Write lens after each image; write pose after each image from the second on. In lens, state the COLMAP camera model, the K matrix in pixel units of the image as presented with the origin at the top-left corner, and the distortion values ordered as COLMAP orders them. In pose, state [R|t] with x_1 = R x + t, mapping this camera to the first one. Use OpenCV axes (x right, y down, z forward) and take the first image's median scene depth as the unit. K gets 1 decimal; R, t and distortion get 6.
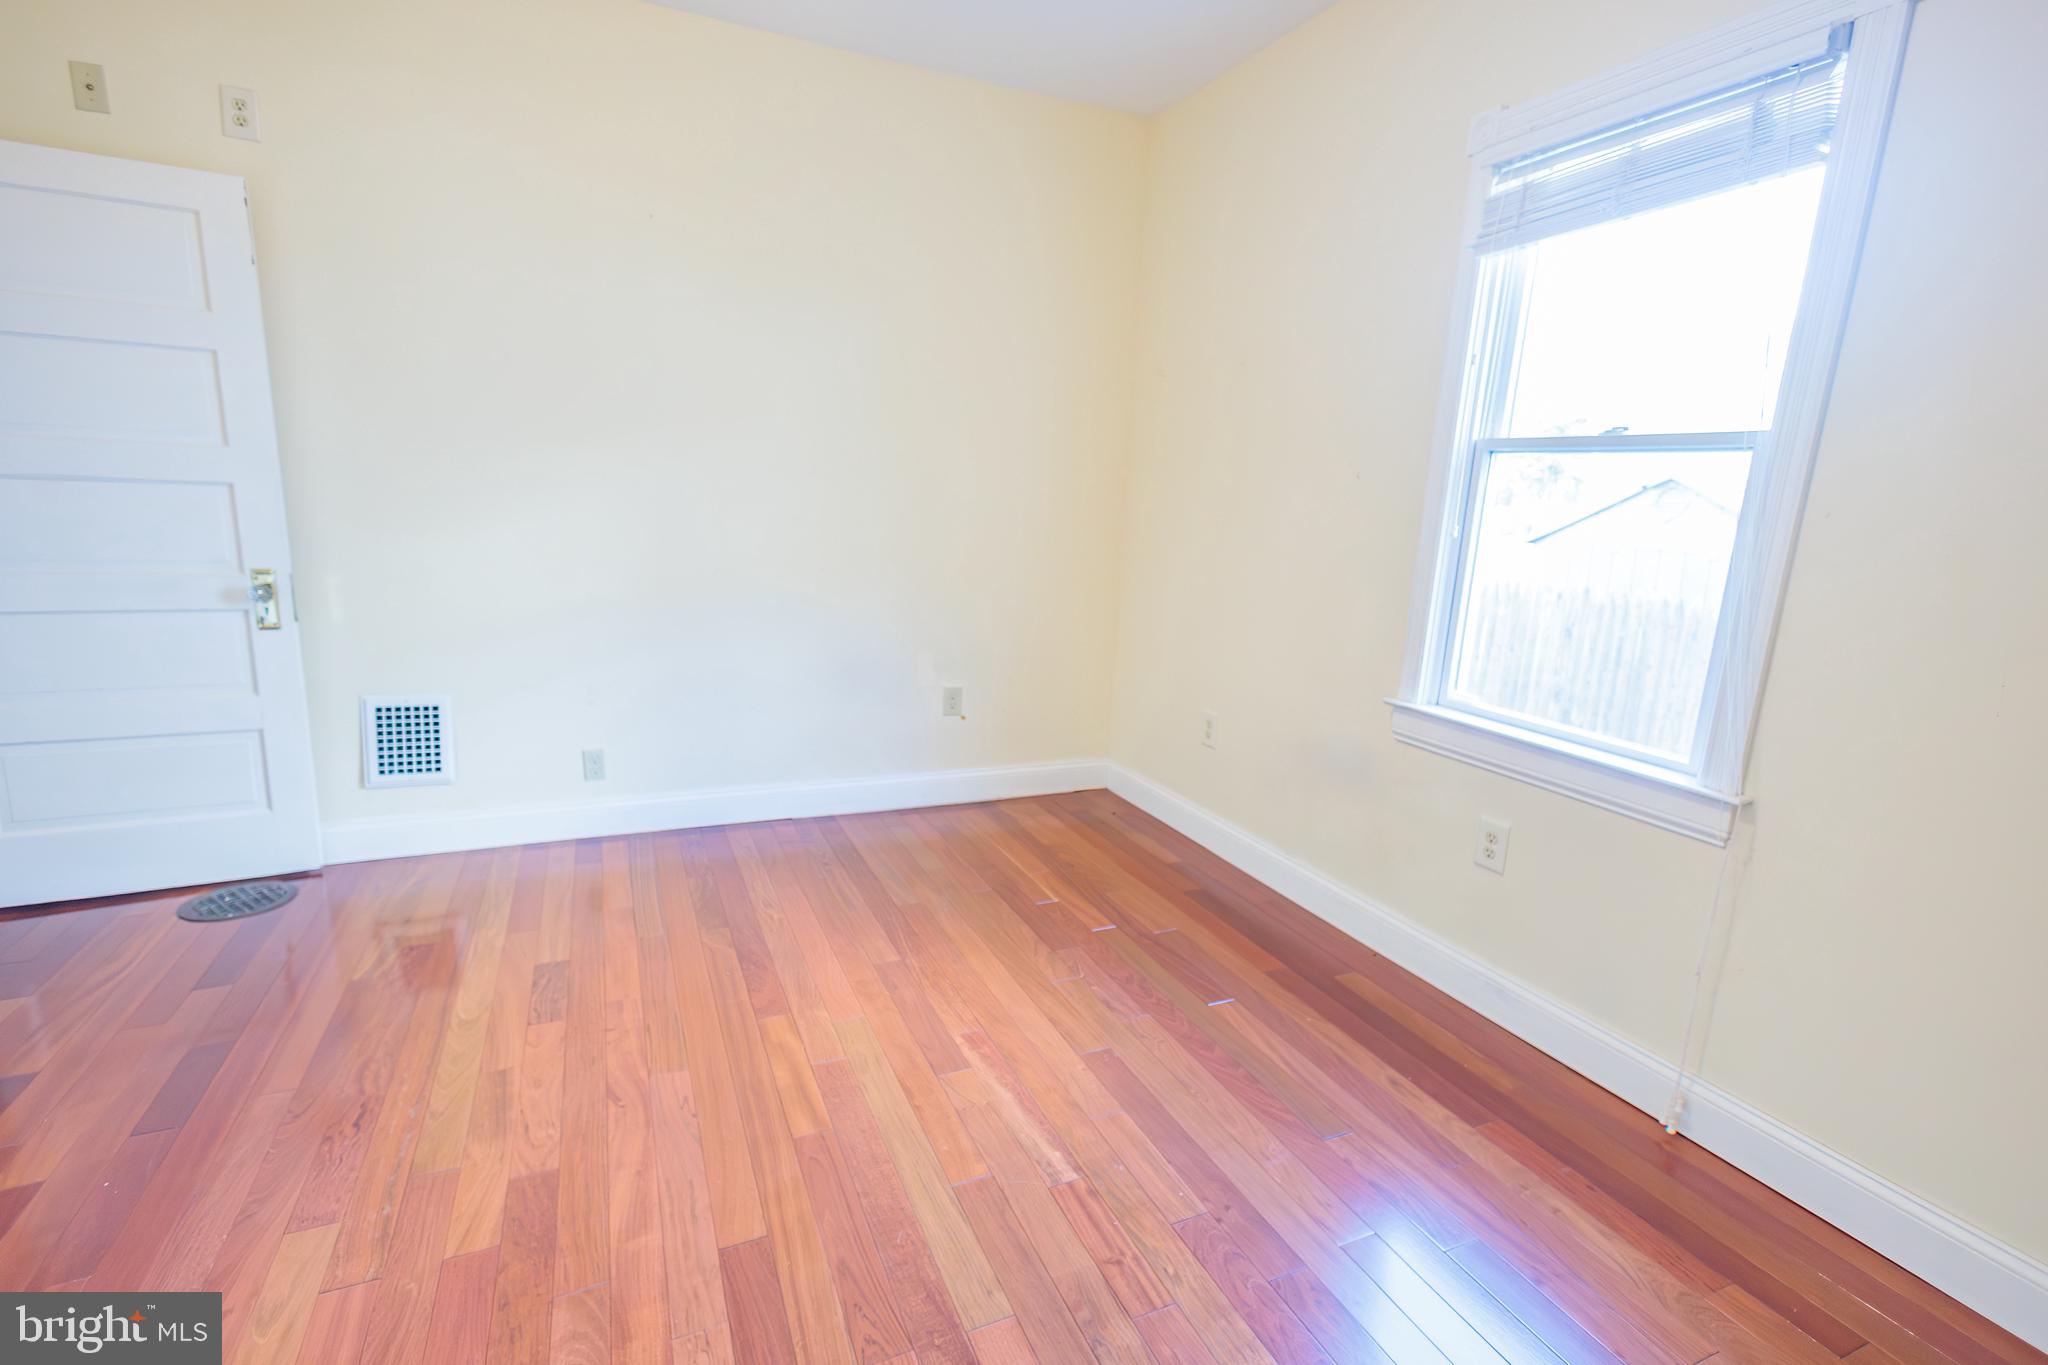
lens RADIAL K [[936.1, 0, 1024.3], [0, 936.1, 685.6], [0, 0, 1]] dist [0.001744, 0.000084]
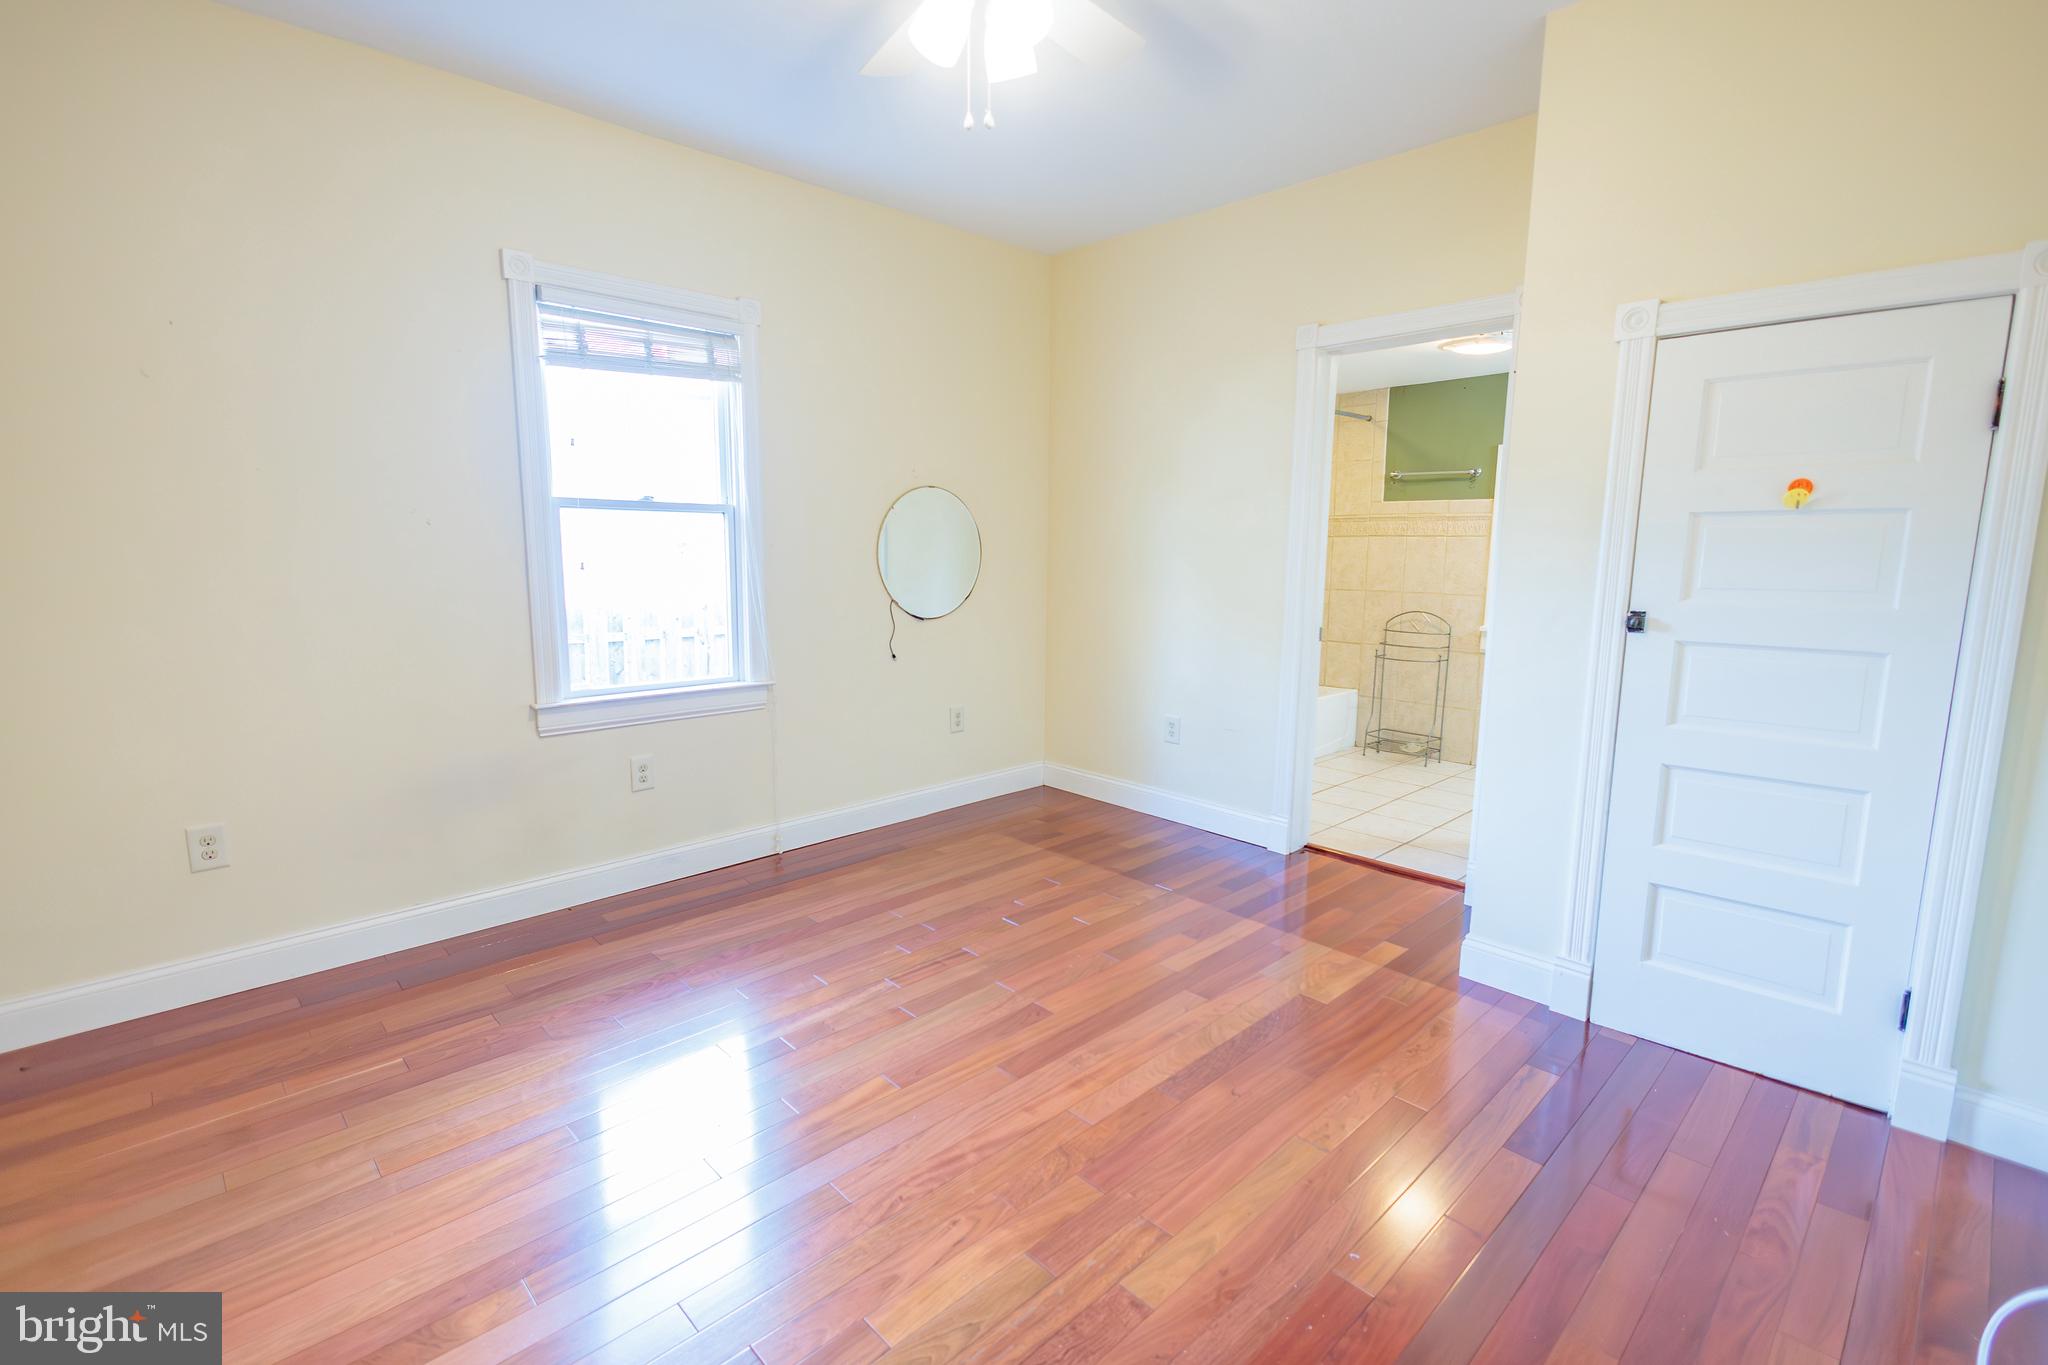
lens RADIAL K [[936.1, 0, 1024.3], [0, 936.1, 685.6], [0, 0, 1]] dist [0.001744, 0.000084]
pose [[-0.342248, -0.189858, 0.920228, -1.094619], [0.170036, 0.950689, 0.259382, -0.254955], [-0.924096, 0.245245, -0.293089, 0.887142]]
